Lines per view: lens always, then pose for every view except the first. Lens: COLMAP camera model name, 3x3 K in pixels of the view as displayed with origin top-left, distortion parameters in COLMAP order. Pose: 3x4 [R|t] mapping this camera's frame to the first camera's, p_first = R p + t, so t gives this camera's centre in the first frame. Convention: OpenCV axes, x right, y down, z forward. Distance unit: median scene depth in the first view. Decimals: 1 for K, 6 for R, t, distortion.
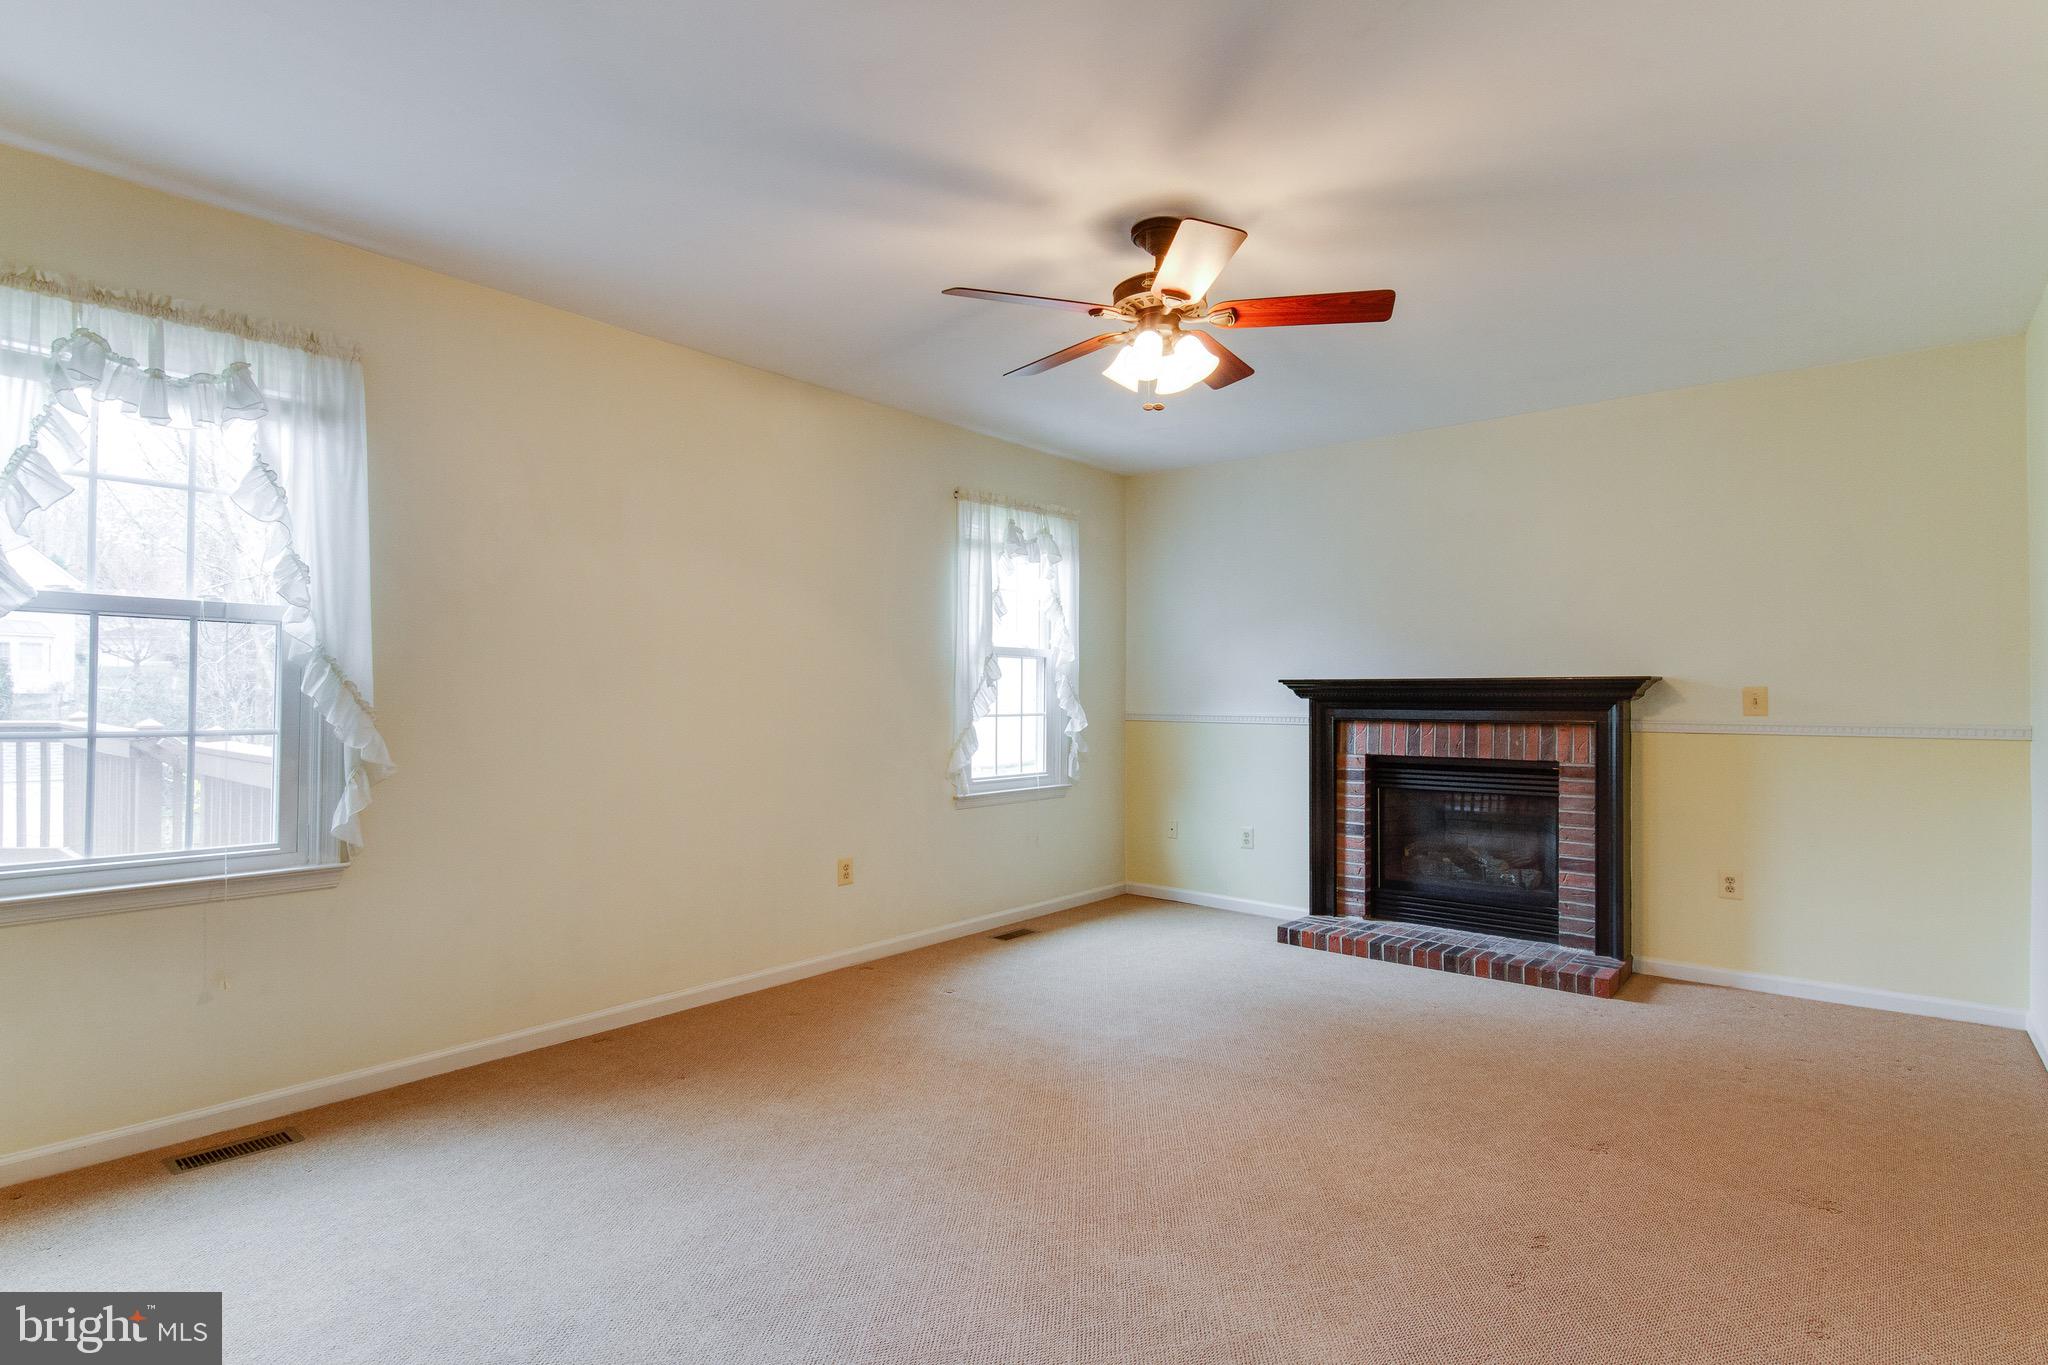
lens RADIAL K [[1021.9, 0, 1024.0], [0, 1021.9, 682.5], [0, 0, 1]] dist [0.006385, 0.000487]
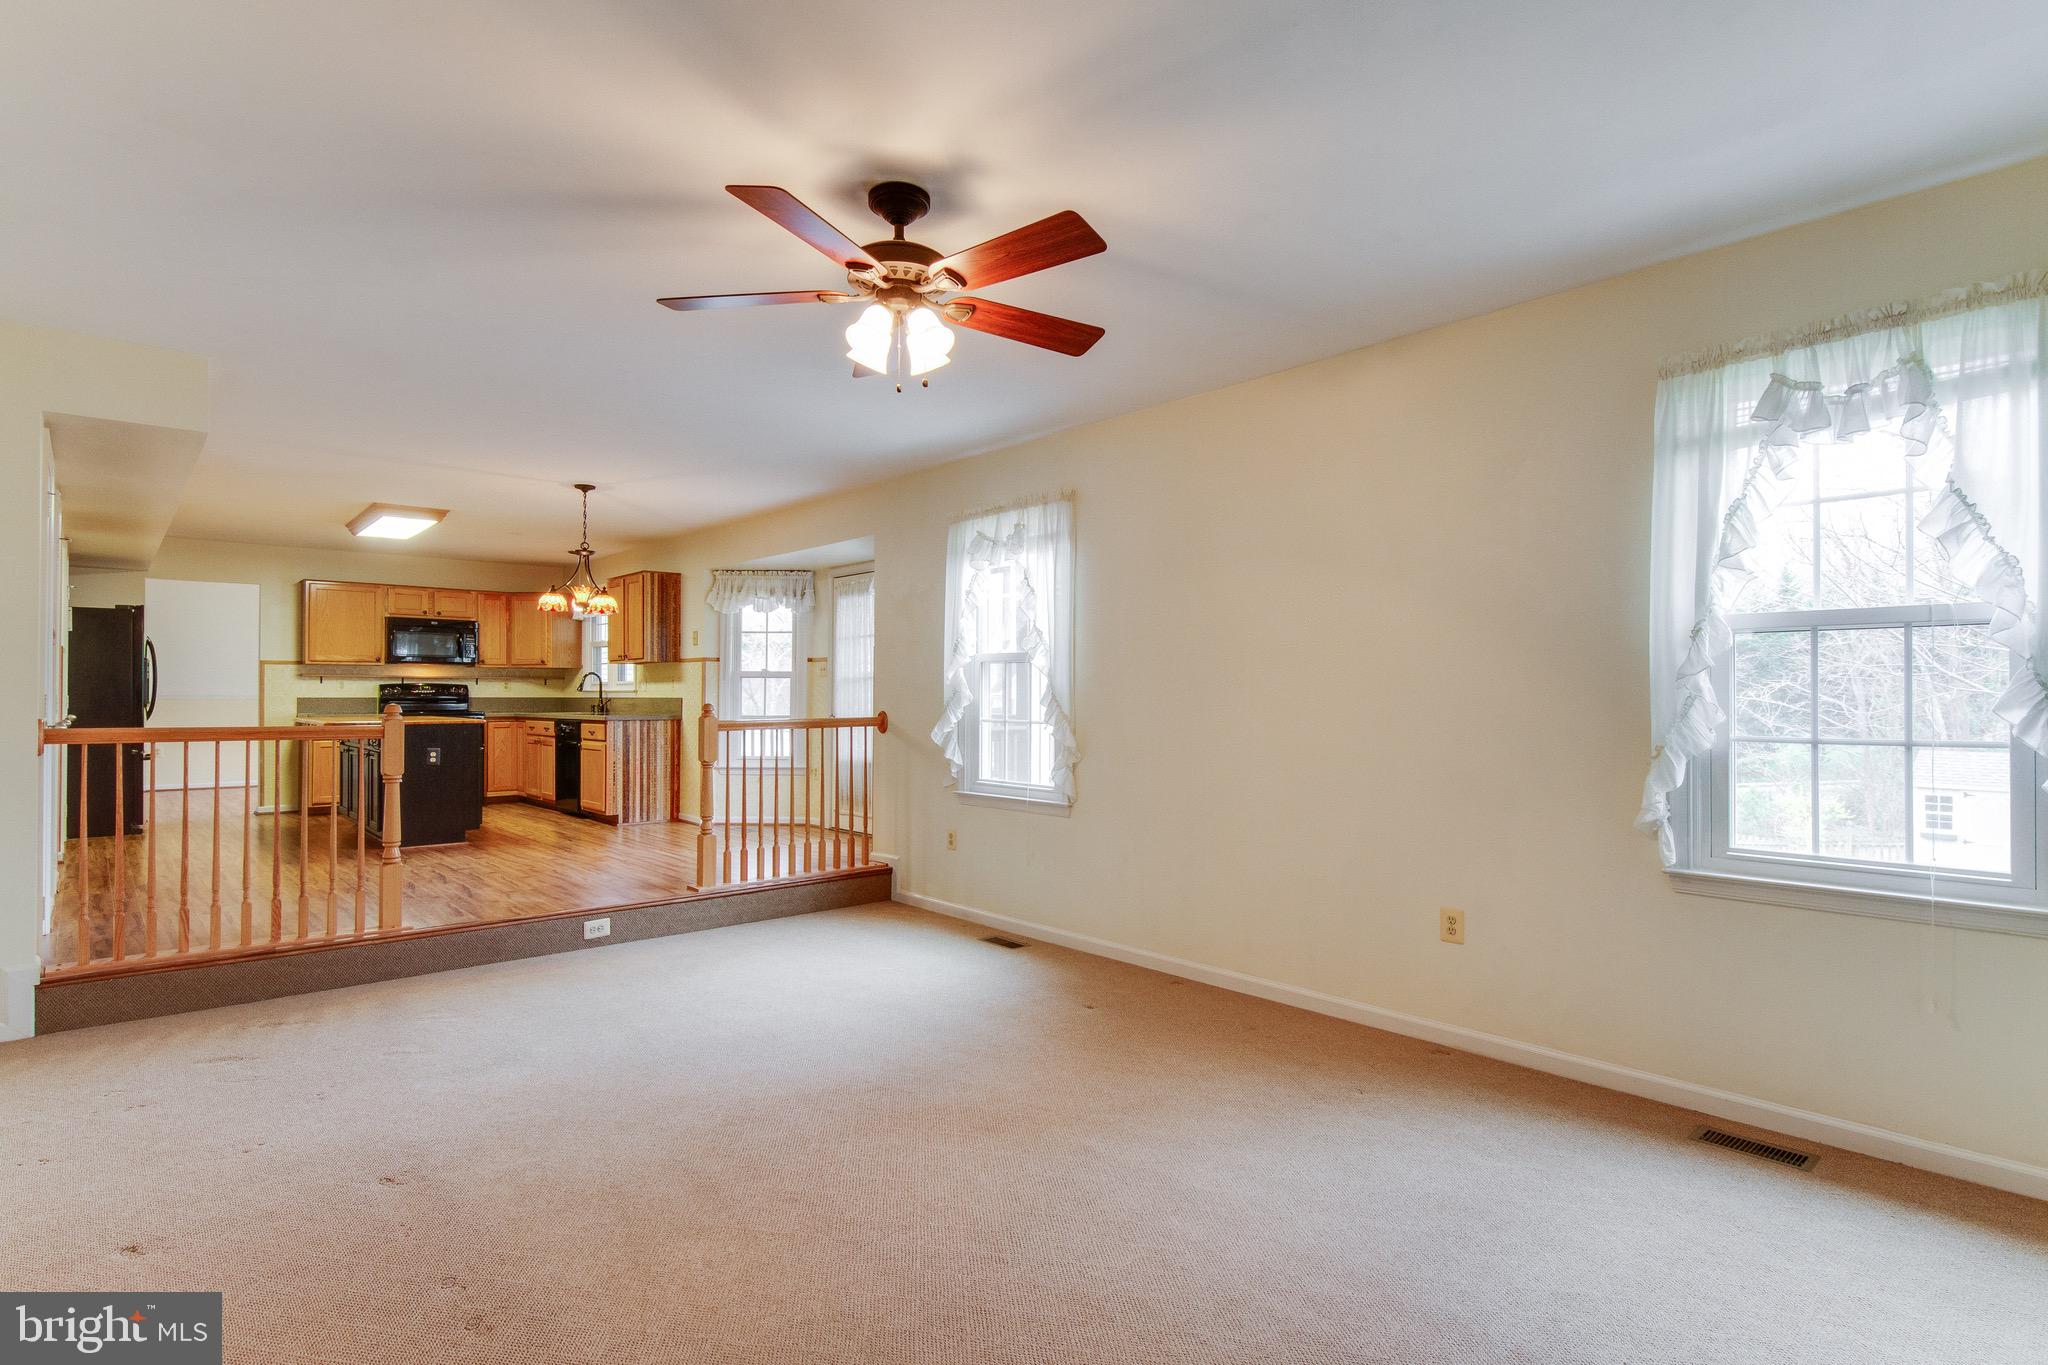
lens RADIAL K [[1038.3, 0, 1030.2], [0, 1038.3, 691.6], [0, 0, 1]] dist [0.002547, -0.000529]
pose [[-0.151886, -0.011911, -0.988326, 0.596242], [0.010768, 0.999848, -0.013704, 0.009972], [0.988339, -0.012724, -0.151735, 0.712442]]
